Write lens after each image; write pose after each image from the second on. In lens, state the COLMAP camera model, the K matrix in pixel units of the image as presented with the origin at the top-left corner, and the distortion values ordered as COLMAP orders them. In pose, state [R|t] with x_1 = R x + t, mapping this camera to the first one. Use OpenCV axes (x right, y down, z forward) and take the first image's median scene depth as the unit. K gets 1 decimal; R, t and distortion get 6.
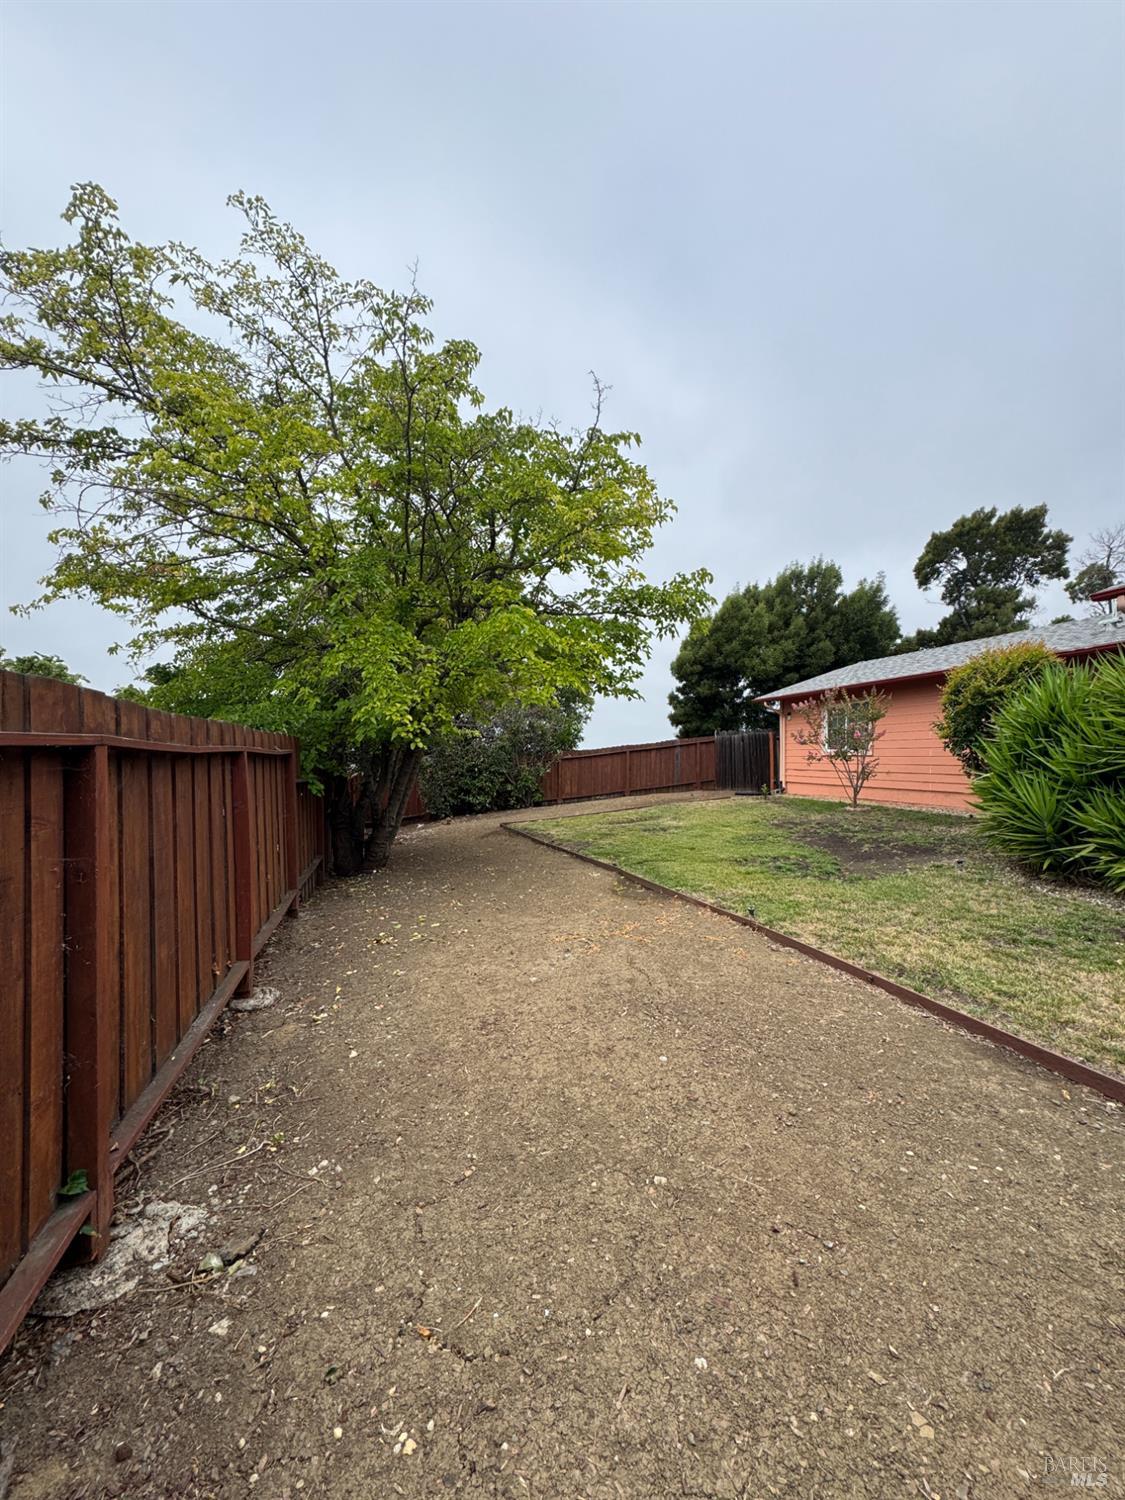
lens RADIAL K [[594.1, 0, 562.7], [0, 594.1, 748.1], [0, 0, 1]] dist [-0.001661, 0.000378]
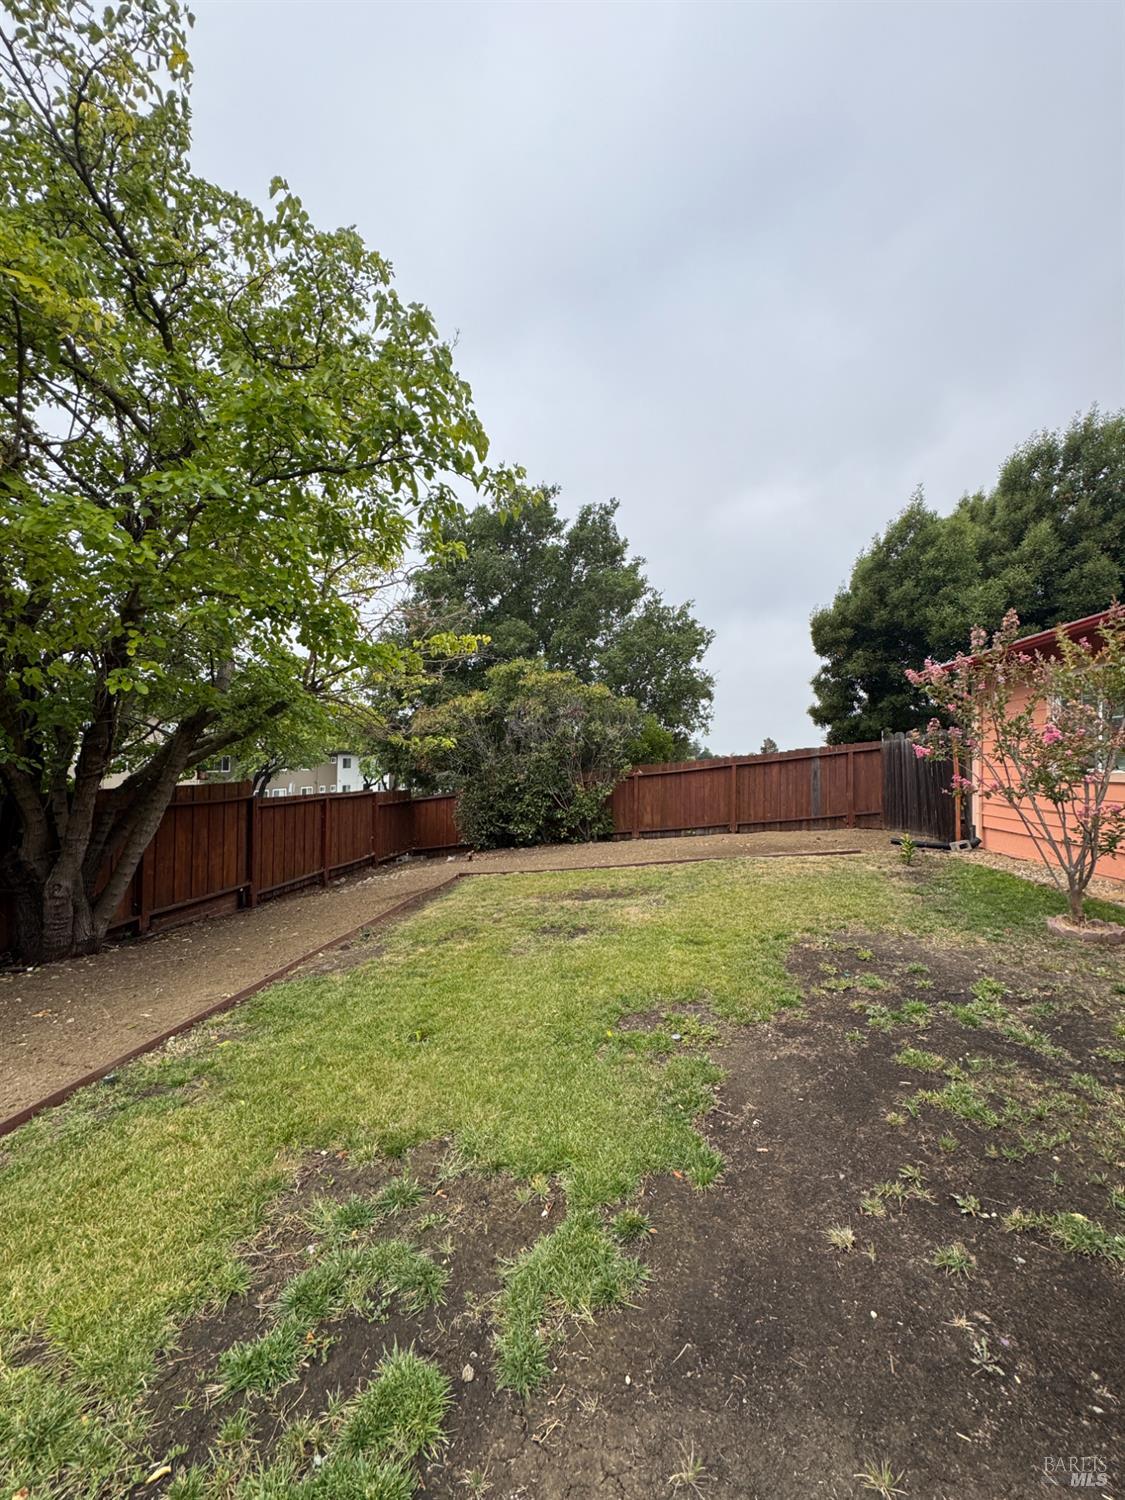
lens RADIAL K [[594.1, 0, 562.7], [0, 594.1, 748.1], [0, 0, 1]] dist [-0.001661, 0.000378]
pose [[0.913071, -0.009593, -0.407687, 0.496854], [0.004749, 0.999906, -0.012892, -0.015543], [0.407772, 0.009836, 0.913031, 0.734578]]
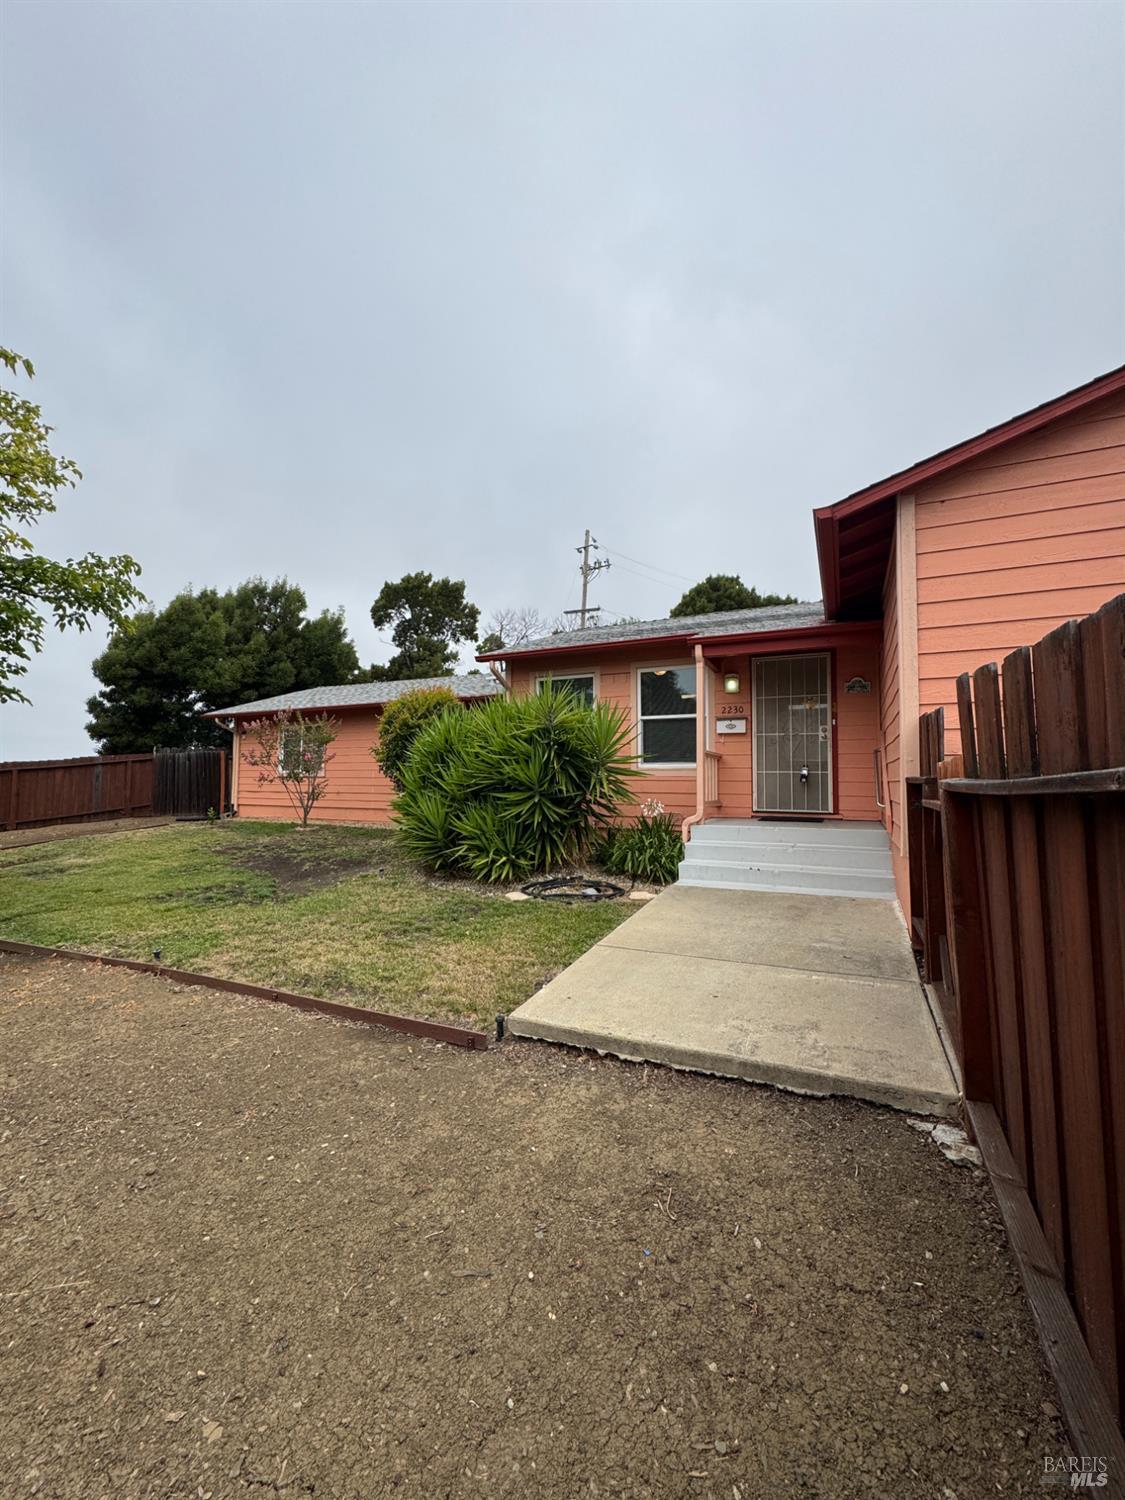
lens RADIAL K [[594.1, 0, 562.7], [0, 594.1, 748.1], [0, 0, 1]] dist [-0.001661, 0.000378]
pose [[0.666747, 0.038587, 0.744285, 0.030058], [-0.012381, 0.999094, -0.040706, -0.001187], [-0.745182, 0.017926, 0.666621, -0.024052]]
